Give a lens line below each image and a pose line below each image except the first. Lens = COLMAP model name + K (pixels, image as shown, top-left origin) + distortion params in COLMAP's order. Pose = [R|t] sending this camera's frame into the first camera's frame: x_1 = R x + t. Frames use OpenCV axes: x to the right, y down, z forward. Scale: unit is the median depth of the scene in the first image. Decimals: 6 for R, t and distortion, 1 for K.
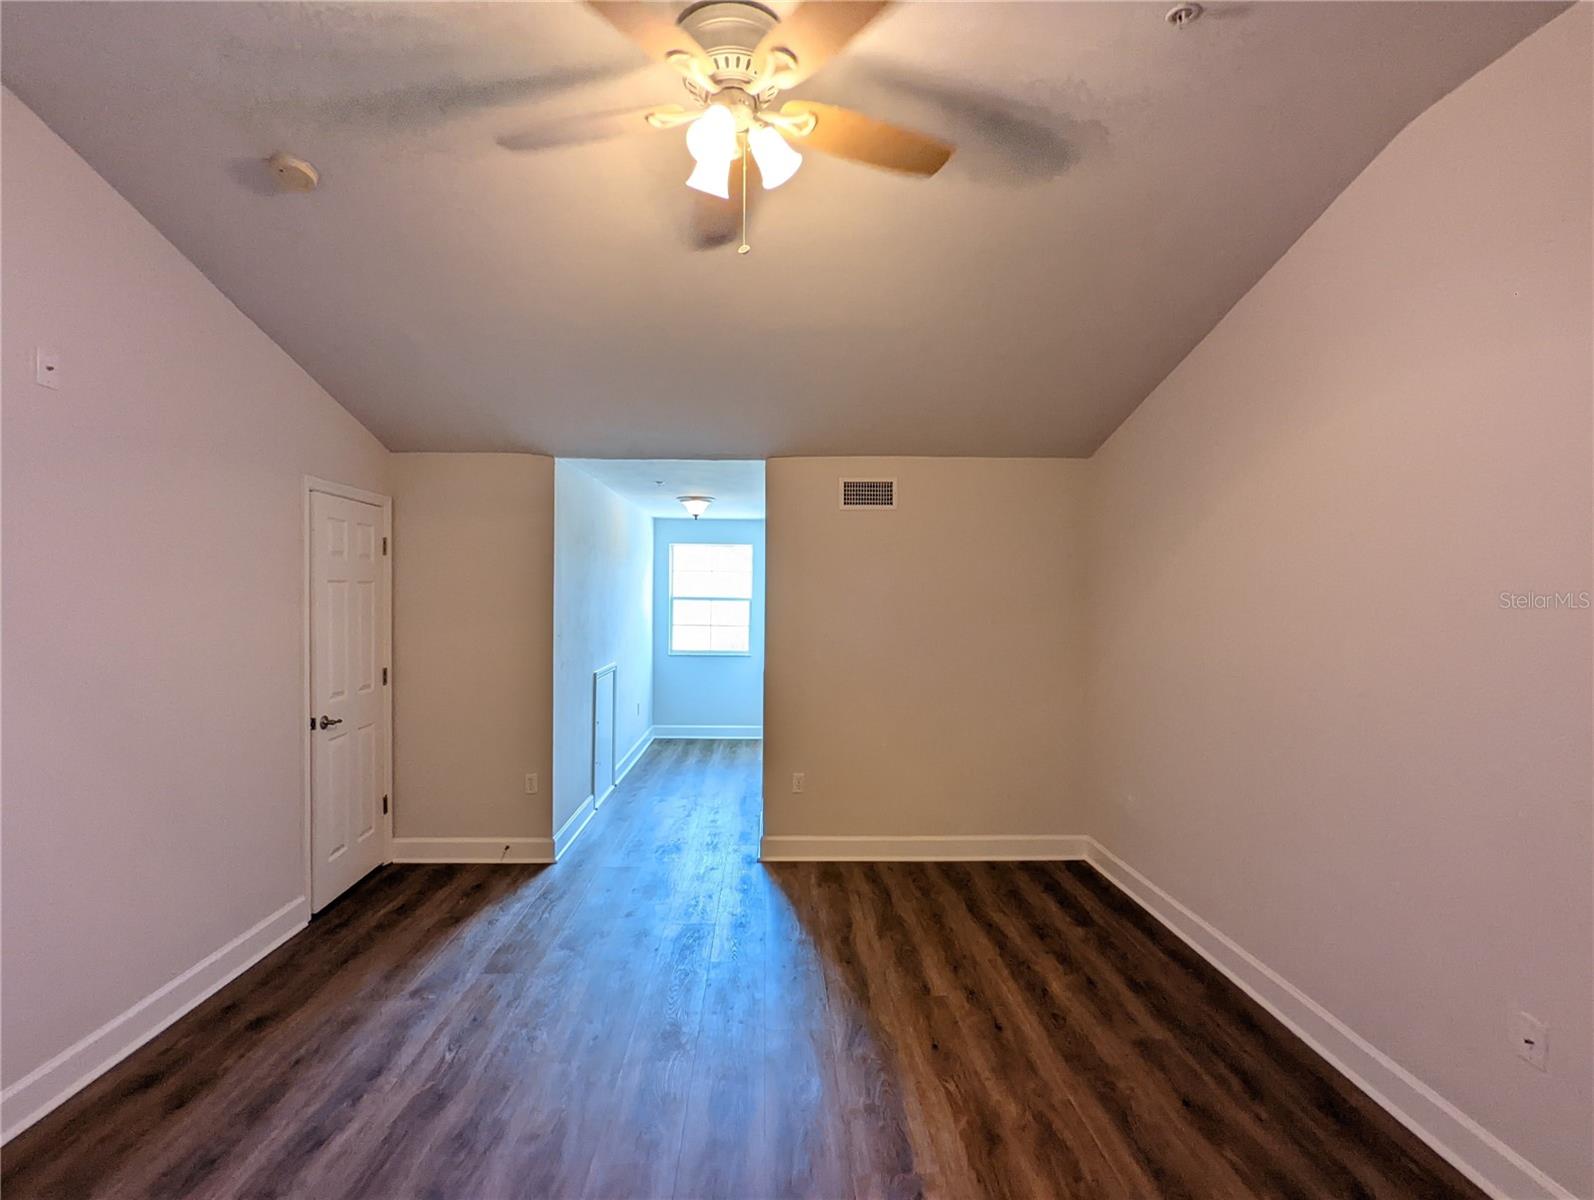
lens RADIAL K [[762.4, 0, 783.6], [0, 762.4, 603.3], [0, 0, 1]] dist [0.000494, 0.000520]
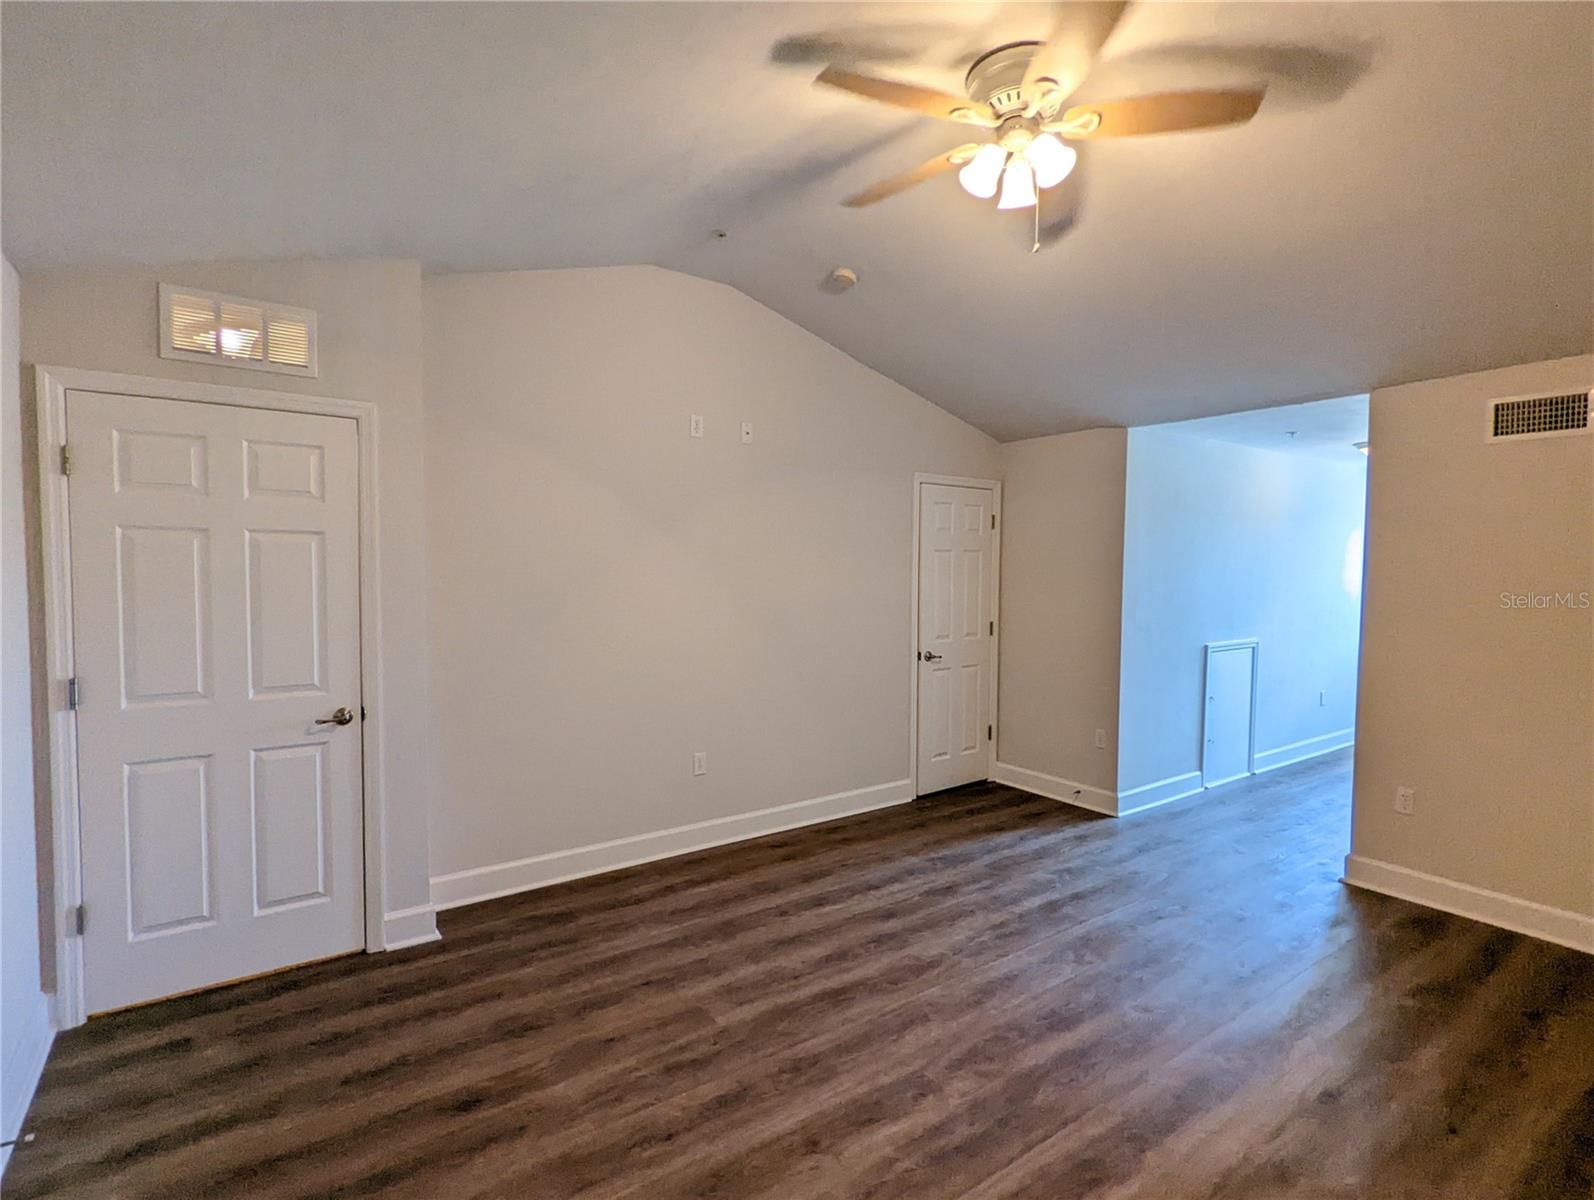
lens RADIAL K [[793.5, 0, 781.3], [0, 793.5, 597.7], [0, 0, 1]] dist [0.000480, 0.000278]
pose [[0.550331, 0.035169, -0.834206, 0.373909], [-0.015874, 0.999373, 0.031661, 0.012332], [0.834796, -0.004182, 0.550544, 0.016562]]
